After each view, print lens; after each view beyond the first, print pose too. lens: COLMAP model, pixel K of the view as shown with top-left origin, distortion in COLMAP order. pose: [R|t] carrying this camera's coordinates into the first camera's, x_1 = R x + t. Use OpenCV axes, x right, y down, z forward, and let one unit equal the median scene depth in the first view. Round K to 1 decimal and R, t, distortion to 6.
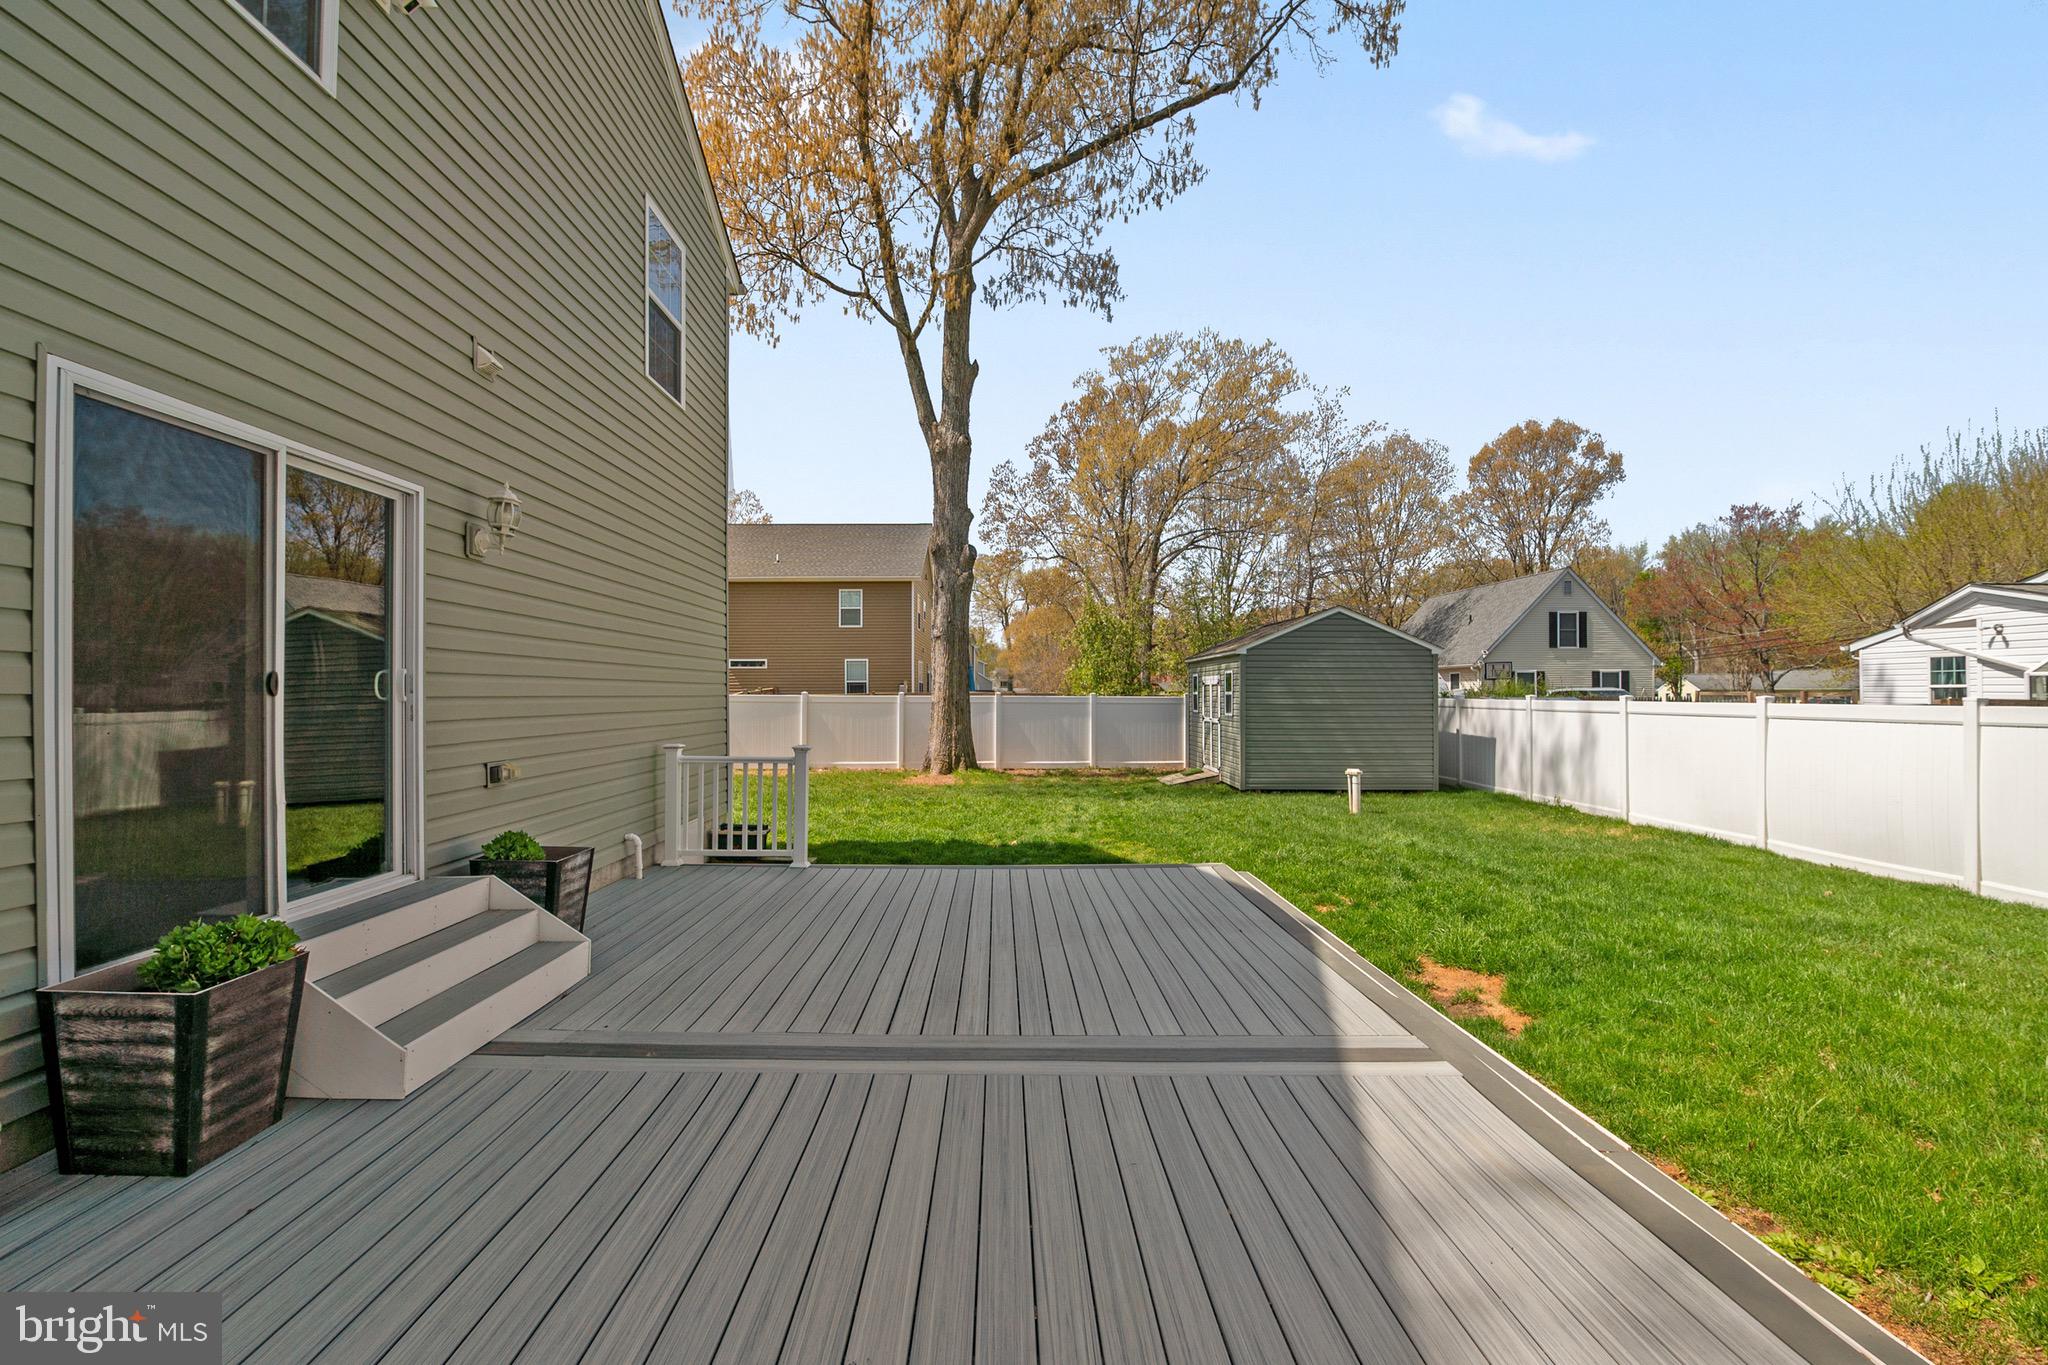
lens RADIAL K [[879.4, 0, 1017.5], [0, 879.4, 695.6], [0, 0, 1]] dist [0.000445, -0.000182]
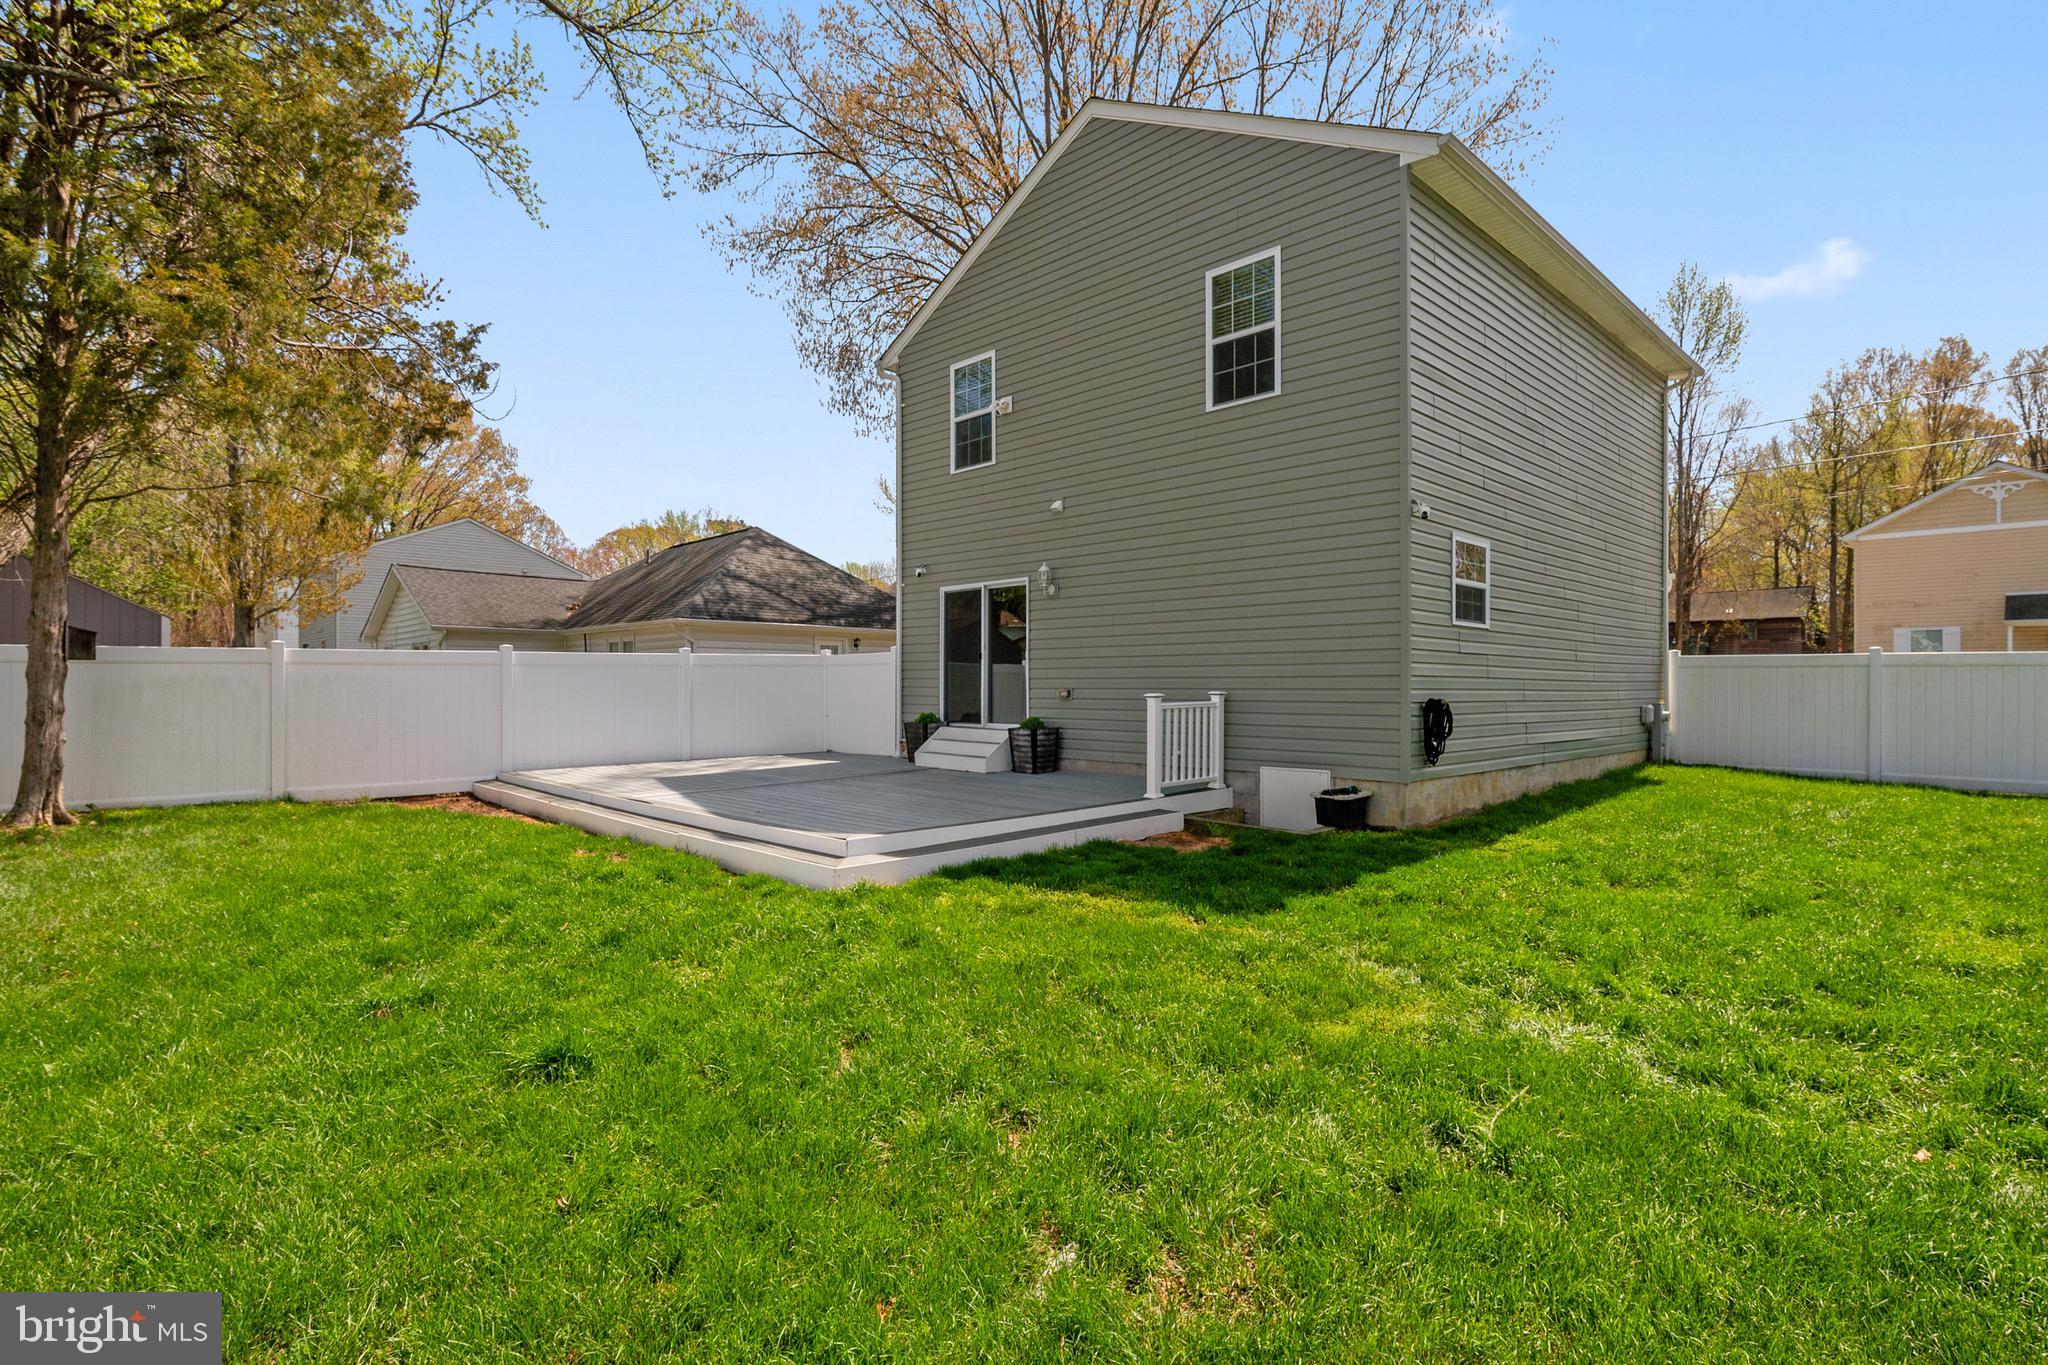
lens RADIAL K [[996.5, 0, 1026.8], [0, 996.5, 694.5], [0, 0, 1]] dist [0.002253, 0.000331]
pose [[-0.730765, 0.004696, -0.682613, 0.301656], [-0.001035, 0.999968, 0.007987, 0.018863], [0.682629, 0.006543, -0.730736, 0.720669]]
